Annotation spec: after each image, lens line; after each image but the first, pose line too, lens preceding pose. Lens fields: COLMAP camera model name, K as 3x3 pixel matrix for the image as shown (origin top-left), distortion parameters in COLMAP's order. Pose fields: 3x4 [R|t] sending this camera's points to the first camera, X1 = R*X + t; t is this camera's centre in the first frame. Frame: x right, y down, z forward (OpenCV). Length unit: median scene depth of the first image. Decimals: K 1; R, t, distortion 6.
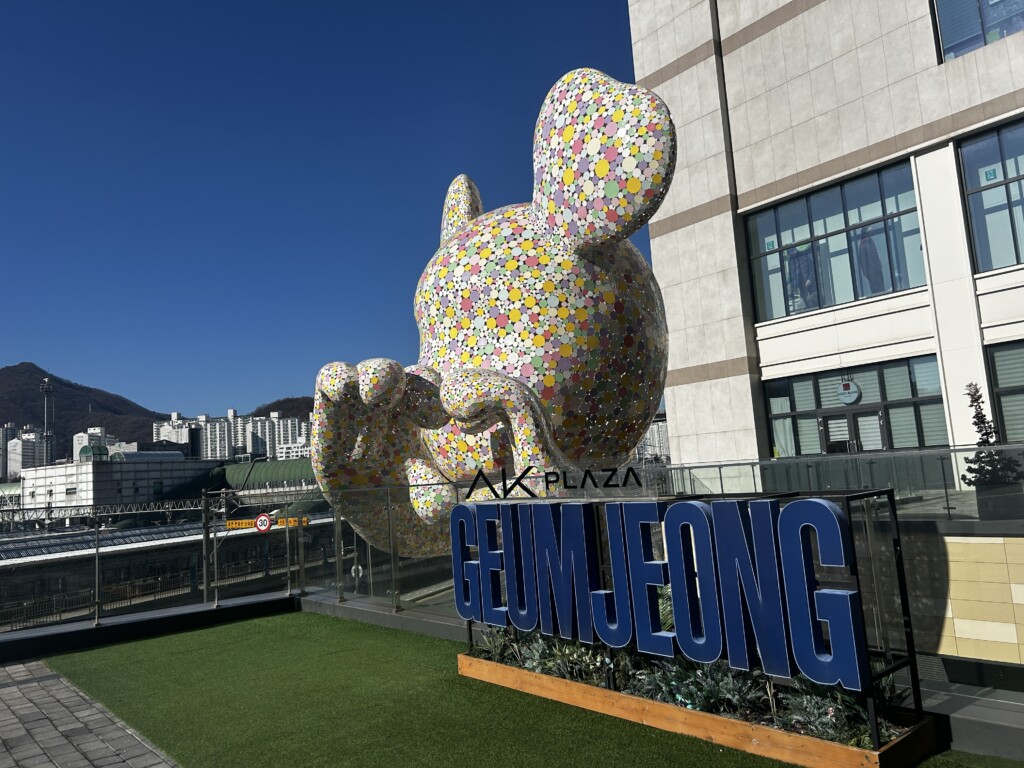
lens RADIAL K [[766.4, 0, 511.1], [0, 766.4, 383.3], [0, 0, 1]] dist [0.041719, -0.046073]
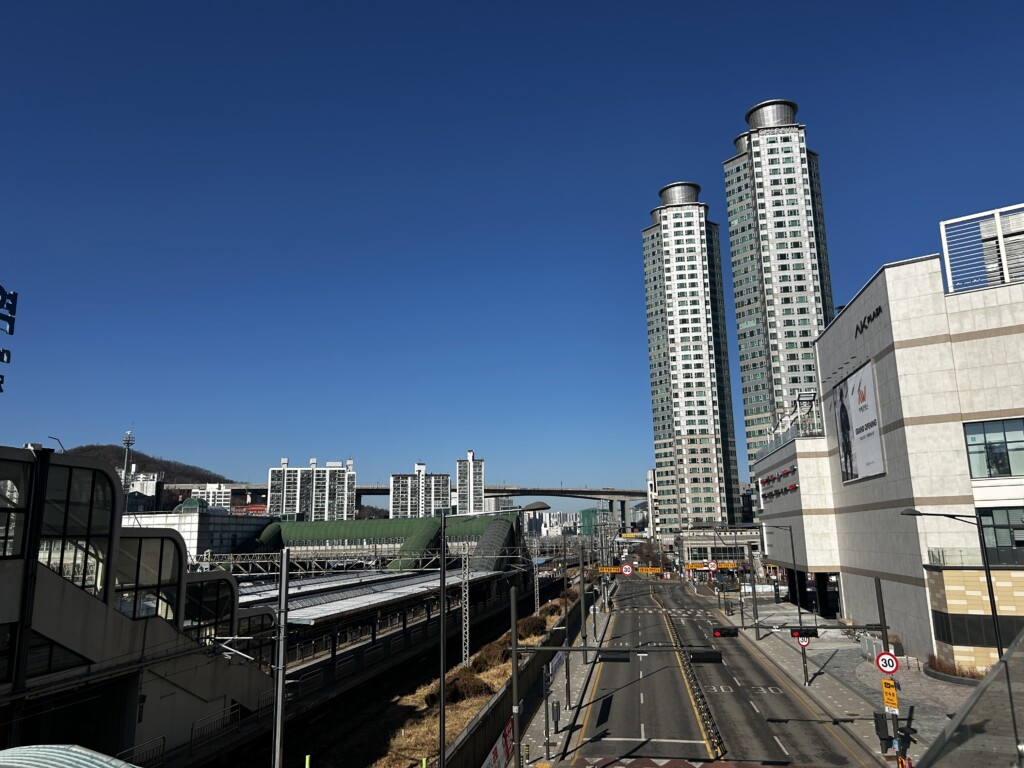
lens RADIAL K [[766.4, 0, 516.1], [0, 766.4, 376.4], [0, 0, 1]] dist [0.041719, -0.046073]
pose [[0.967010, 0.102341, 0.233277, -1.319372], [-0.078477, 0.990895, -0.109401, -0.027300], [-0.242349, 0.087485, 0.966237, -0.679704]]
